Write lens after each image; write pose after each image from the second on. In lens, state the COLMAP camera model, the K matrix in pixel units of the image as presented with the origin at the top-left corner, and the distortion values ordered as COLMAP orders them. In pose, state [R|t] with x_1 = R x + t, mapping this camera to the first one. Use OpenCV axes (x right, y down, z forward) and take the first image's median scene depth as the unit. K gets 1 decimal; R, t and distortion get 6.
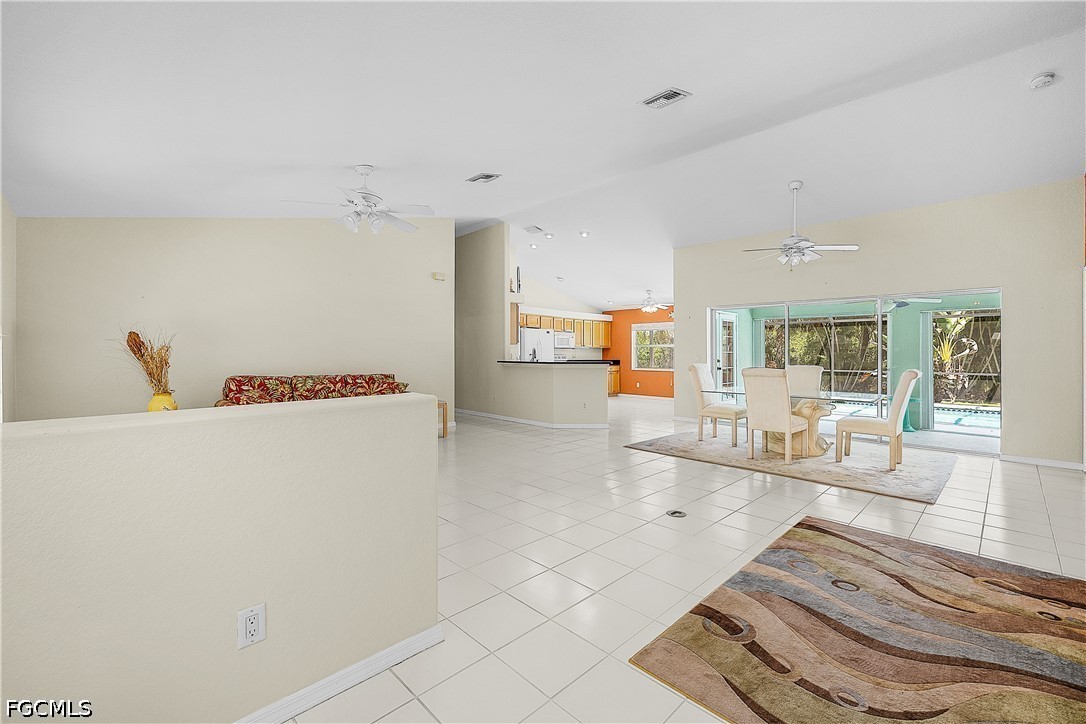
lens RADIAL K [[460.3, 0, 542.3], [0, 460.3, 353.2], [0, 0, 1]] dist [-0.000539, -0.000154]
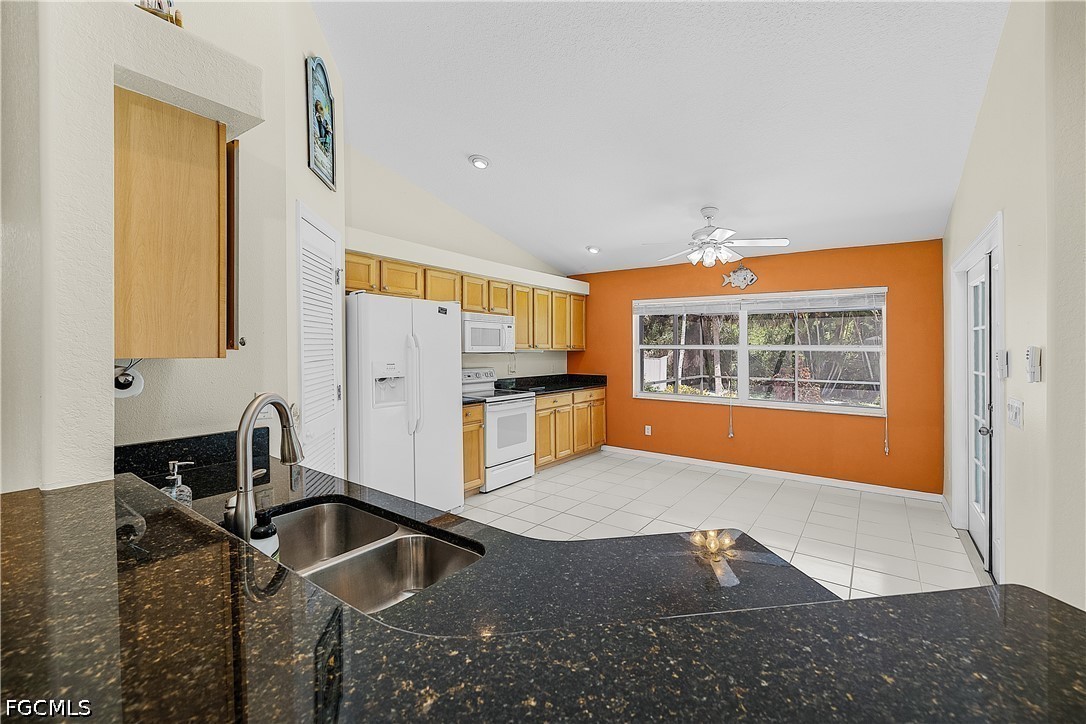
lens RADIAL K [[466.1, 0, 547.6], [0, 466.1, 351.8], [0, 0, 1]] dist [0.000455, 0.000117]
pose [[0.984008, -0.000811, 0.178124, 0.024446], [-0.001267, 0.999932, 0.011553, -0.017044], [-0.178121, -0.011594, 0.983940, 0.579270]]
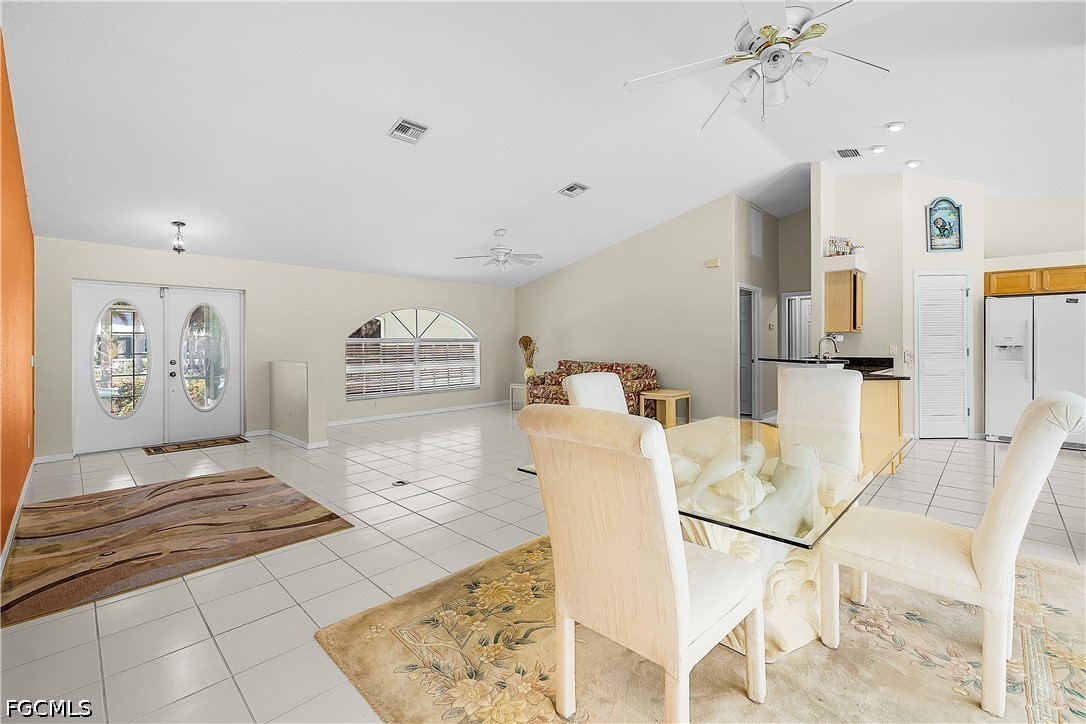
lens RADIAL K [[463.0, 0, 545.1], [0, 463.0, 348.7], [0, 0, 1]] dist [-0.000541, -0.000264]
pose [[0.028684, 0.003258, -0.999583, 0.430794], [0.002847, 0.999990, 0.003342, 0.001638], [0.999584, -0.002942, 0.028675, 0.388109]]
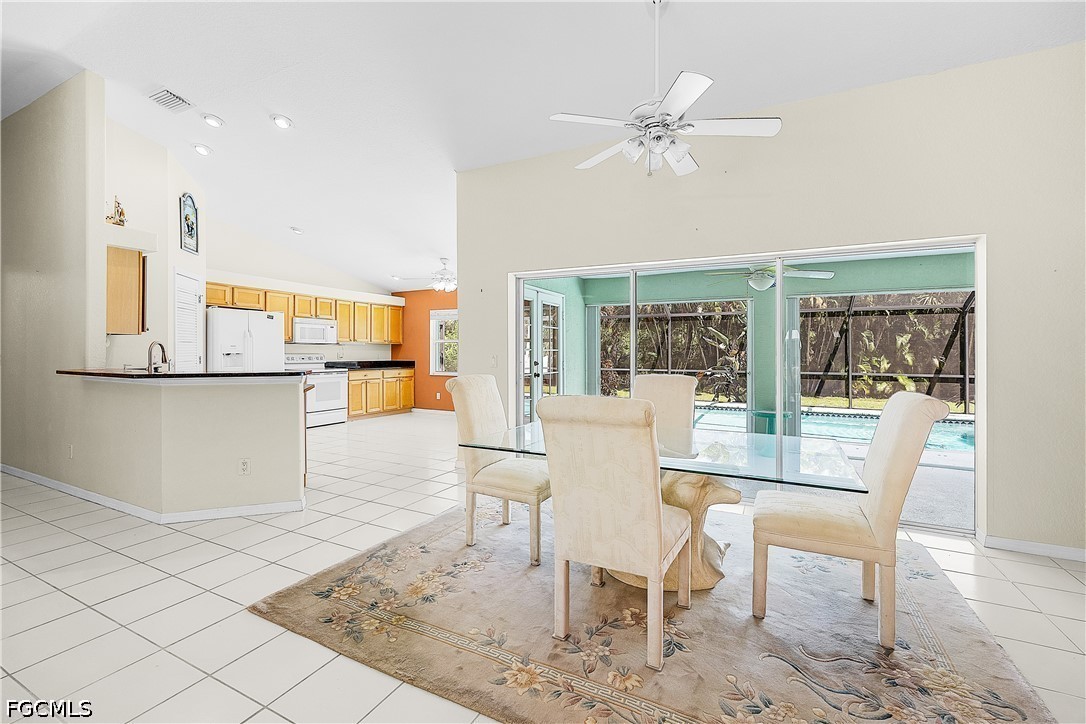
lens RADIAL K [[463.0, 0, 545.1], [0, 463.0, 348.7], [0, 0, 1]] dist [-0.000541, -0.000264]
pose [[0.946300, 0.000210, 0.323289, 0.139298], [0.001111, 0.999992, -0.003902, -0.001304], [-0.323287, 0.004052, 0.946292, 0.283528]]
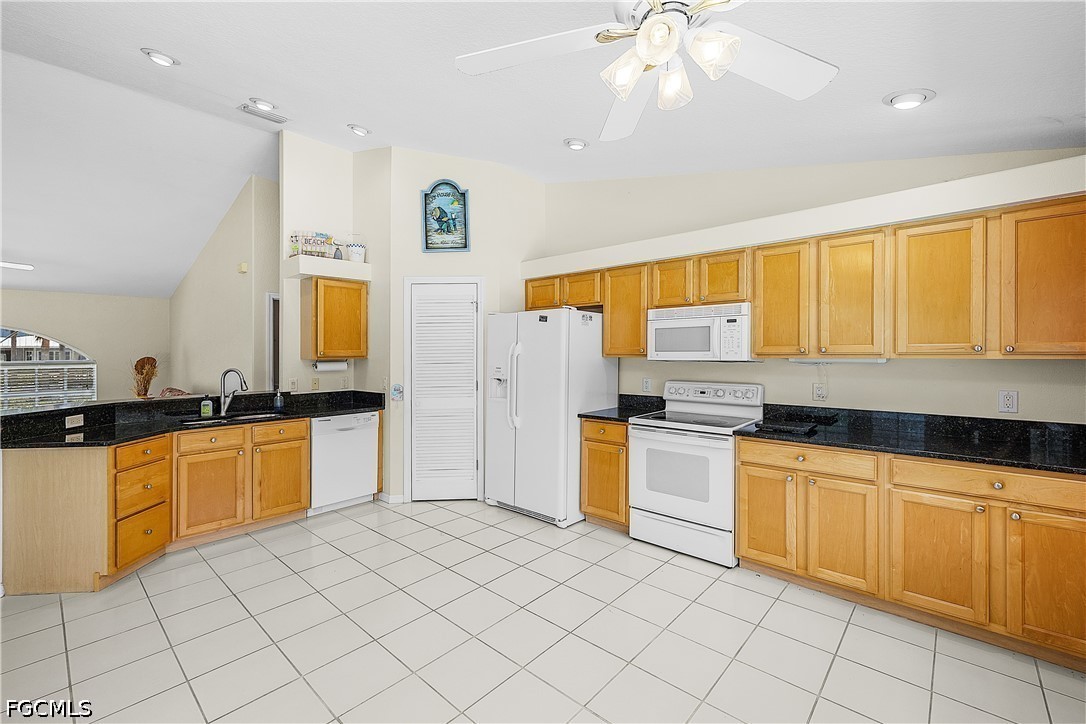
lens RADIAL K [[460.3, 0, 542.3], [0, 460.3, 353.2], [0, 0, 1]] dist [-0.000539, -0.000154]
pose [[0.062999, -0.004210, -0.998005, 0.323341], [0.008007, 0.999961, -0.003713, -0.015774], [0.997981, -0.007757, 0.063030, 0.873807]]
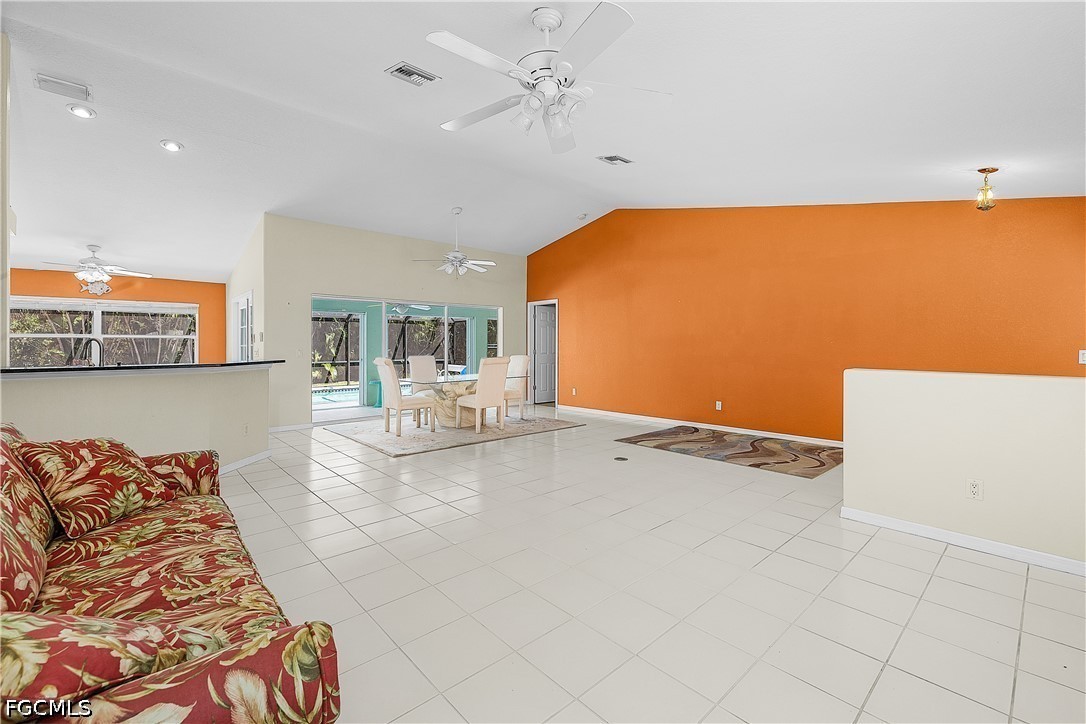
lens RADIAL K [[452.0, 0, 542.1], [0, 452.0, 357.0], [0, 0, 1]] dist [0.002752, 0.000177]
pose [[0.030371, -0.027417, 0.999163, -0.325861], [-0.002380, 0.999619, 0.027502, -0.005674], [-0.999536, -0.003213, 0.030294, 0.351828]]
